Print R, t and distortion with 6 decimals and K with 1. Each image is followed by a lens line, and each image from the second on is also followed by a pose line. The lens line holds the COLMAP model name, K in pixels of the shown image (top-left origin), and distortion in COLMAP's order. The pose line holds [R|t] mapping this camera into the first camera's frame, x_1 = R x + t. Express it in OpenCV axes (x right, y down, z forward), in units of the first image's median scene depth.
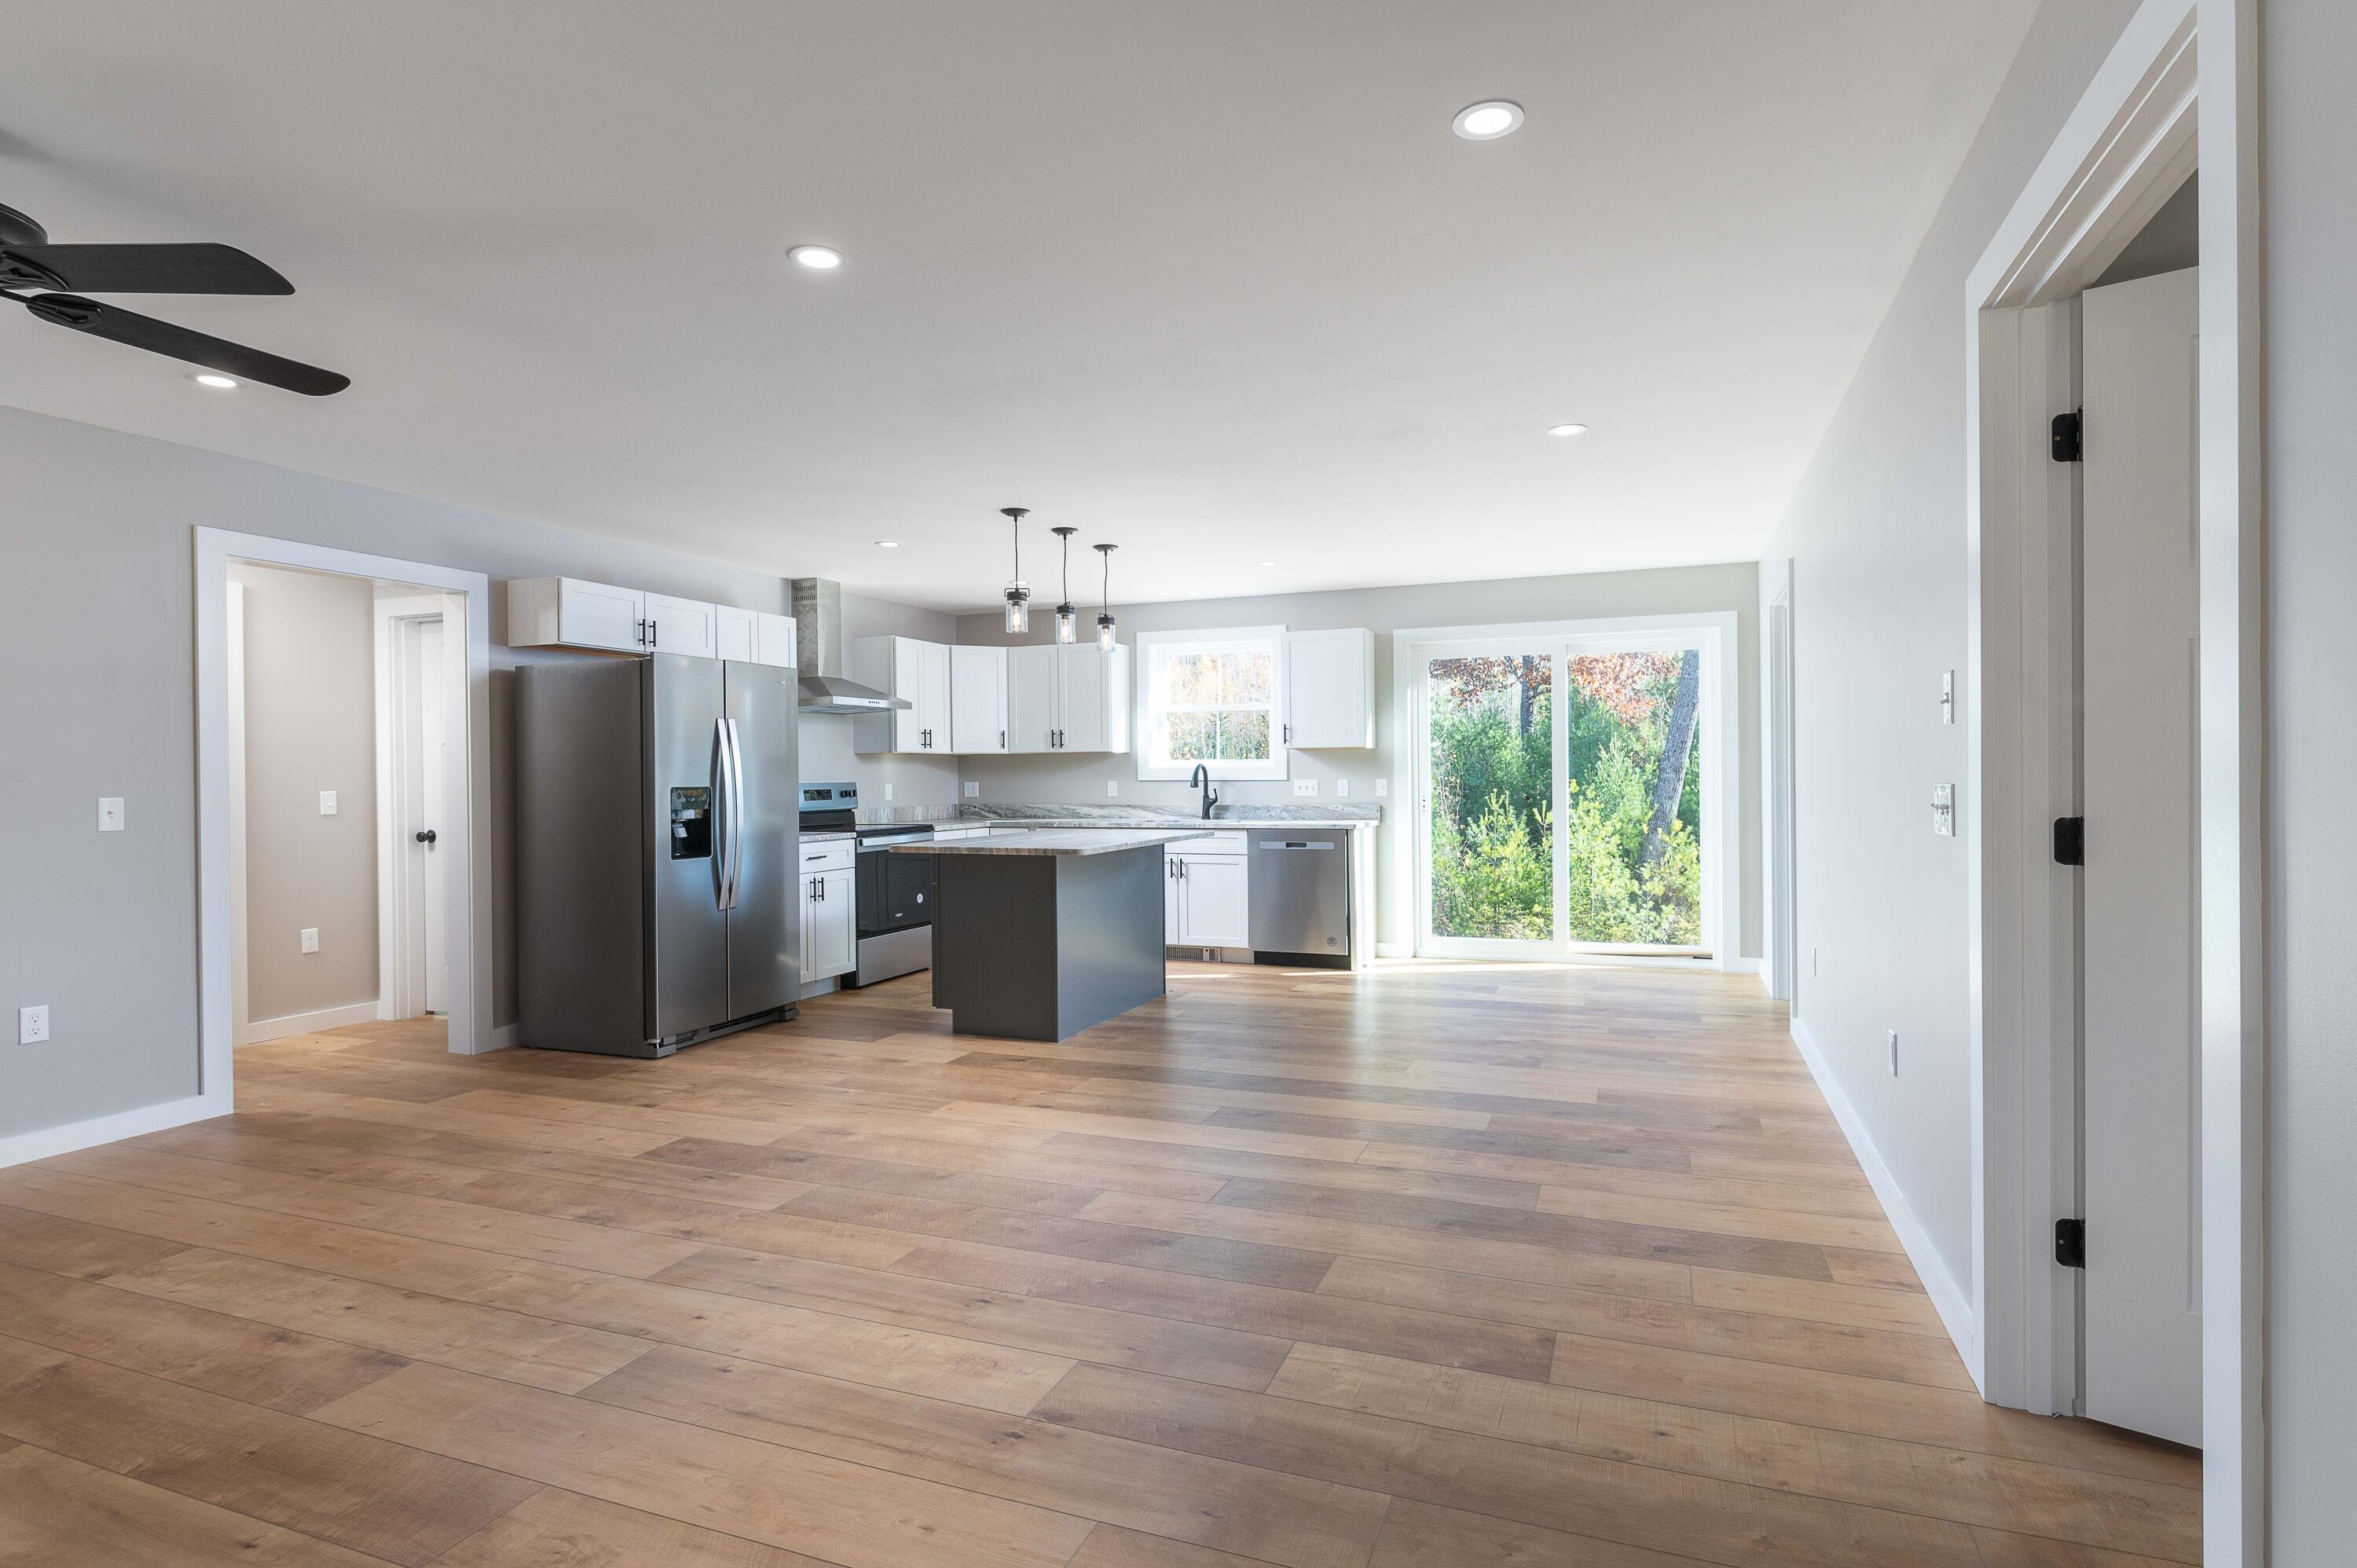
lens RADIAL K [[1115.4, 0, 1232.0], [0, 1115.4, 777.3], [0, 0, 1]] dist [0.001846, -0.000293]
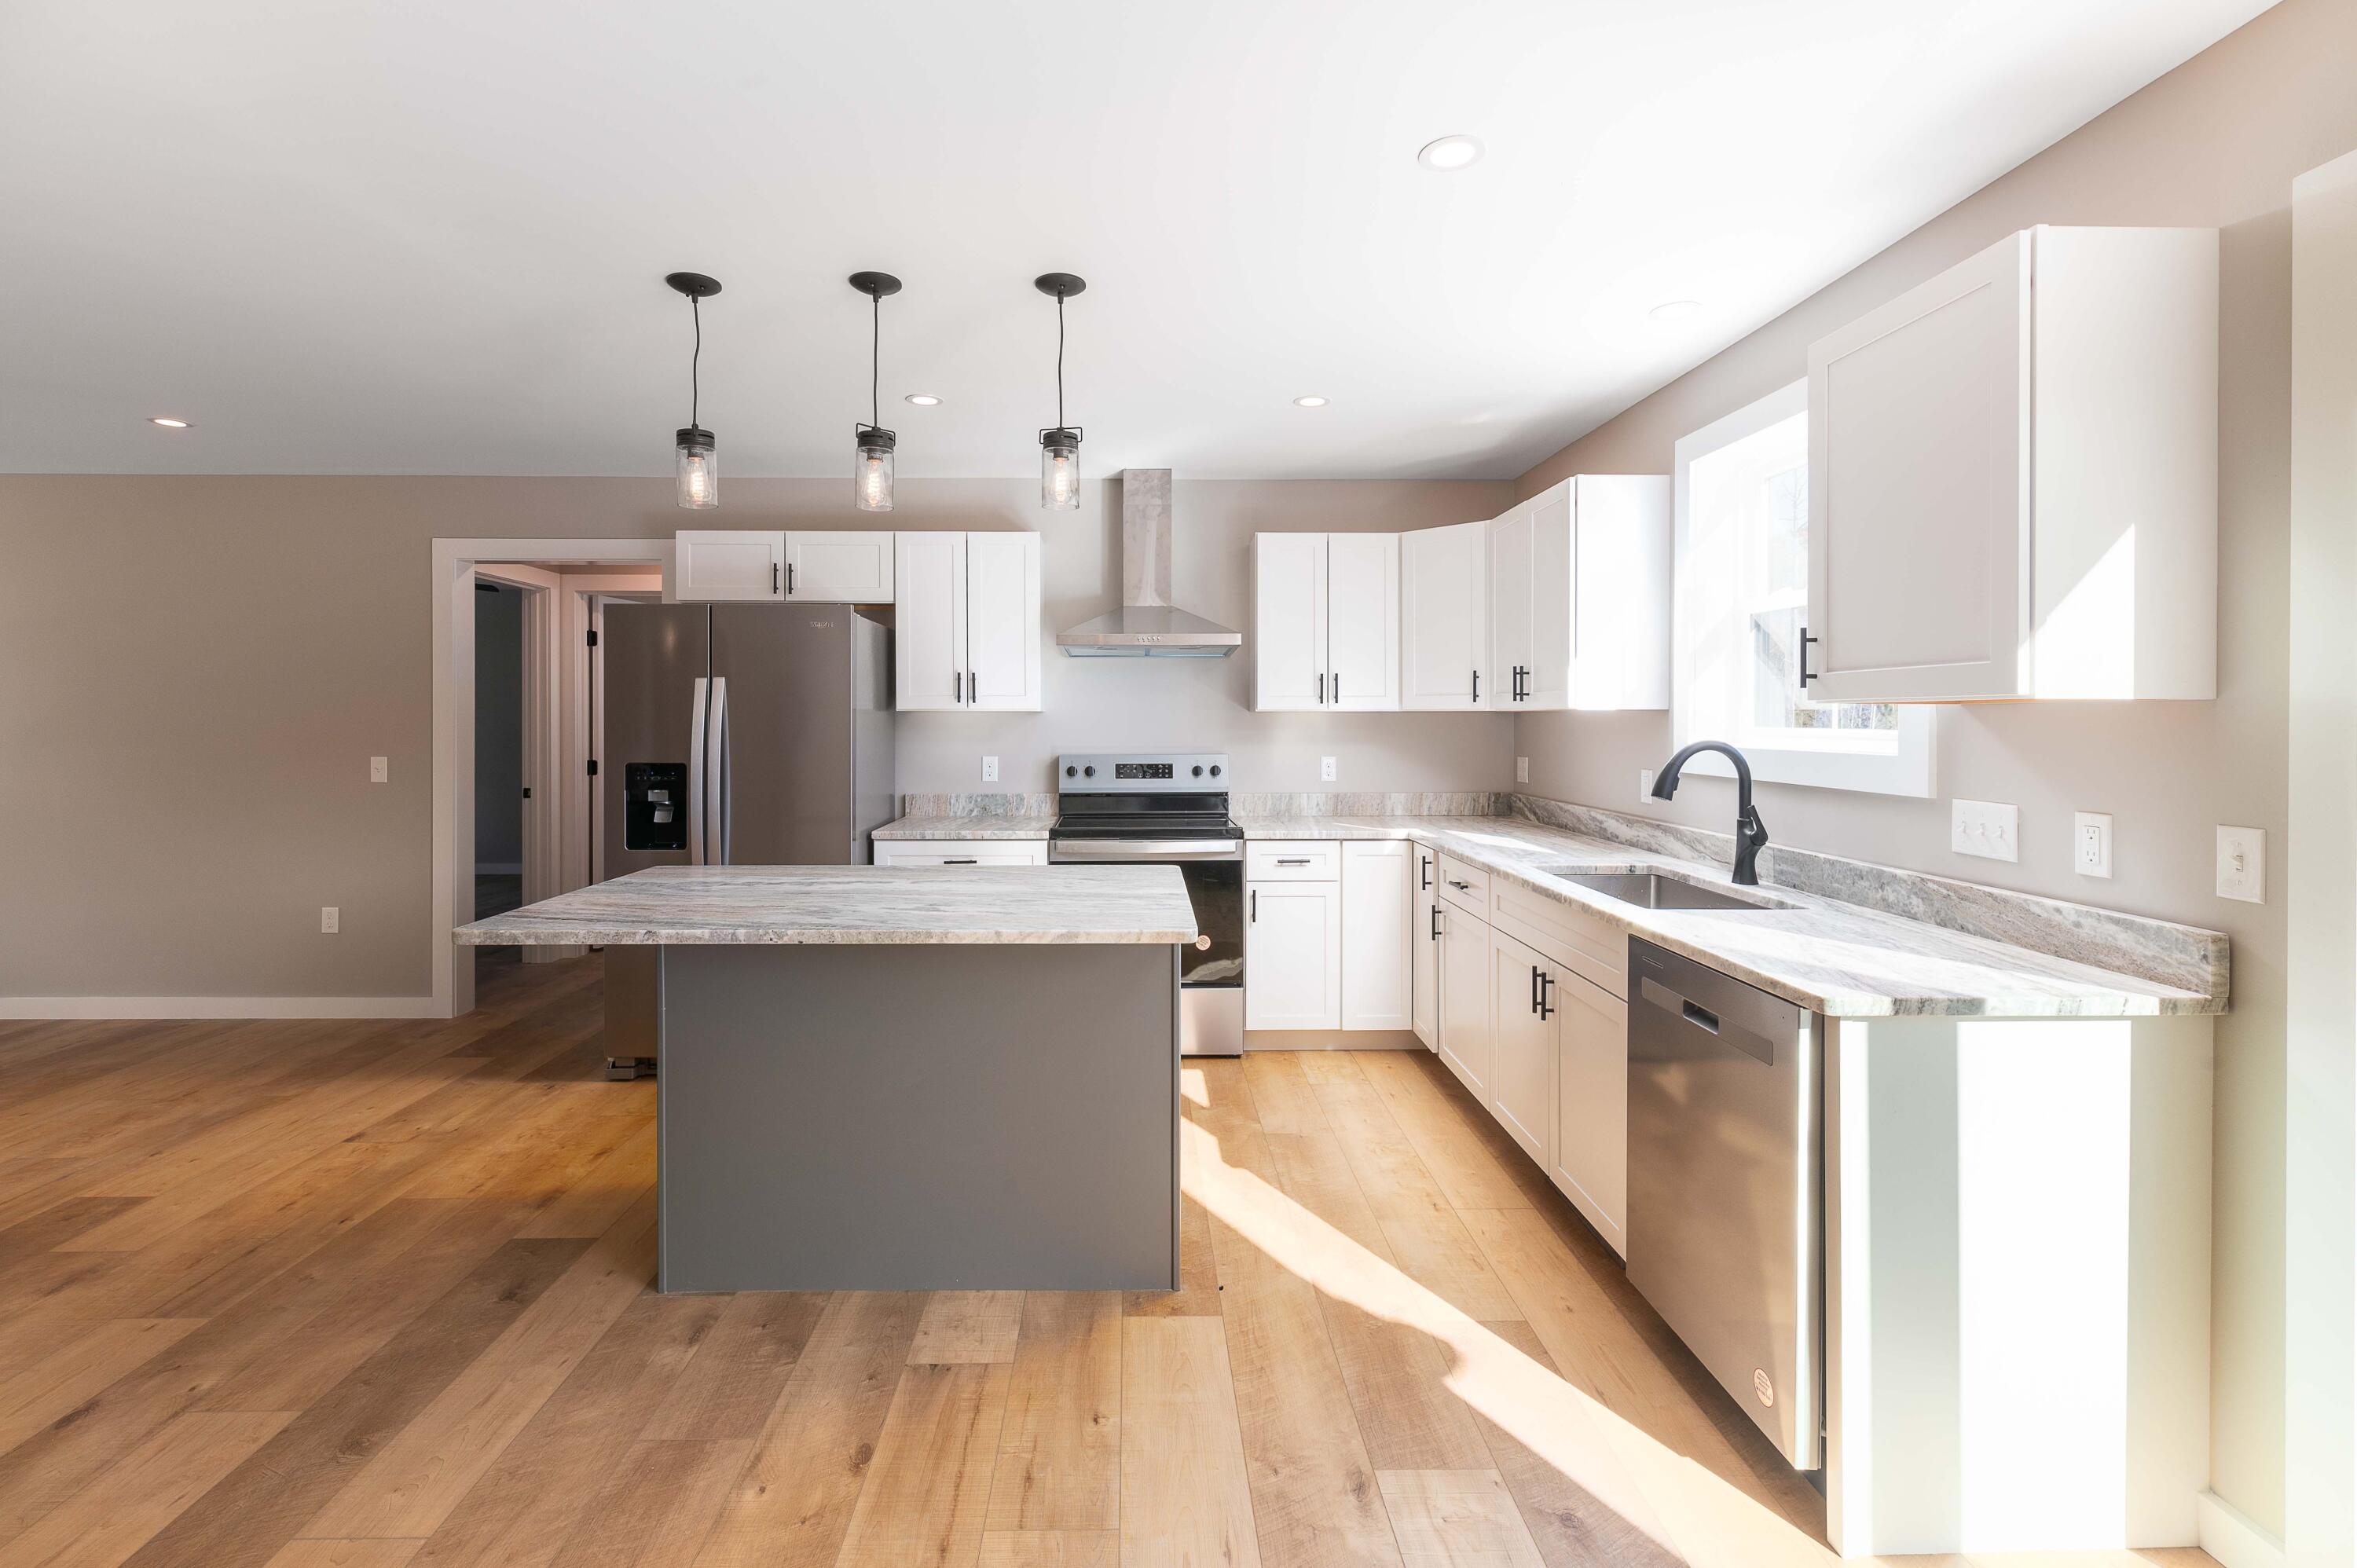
lens RADIAL K [[1093.0, 0, 1166.3], [0, 1093.0, 723.9], [0, 0, 1]] dist [0.002221, 0.001196]
pose [[0.359097, 0.016699, -0.933151, 0.598143], [-0.006547, 0.999860, 0.015373, -0.052711], [0.933277, 0.000589, 0.359156, 1.566937]]
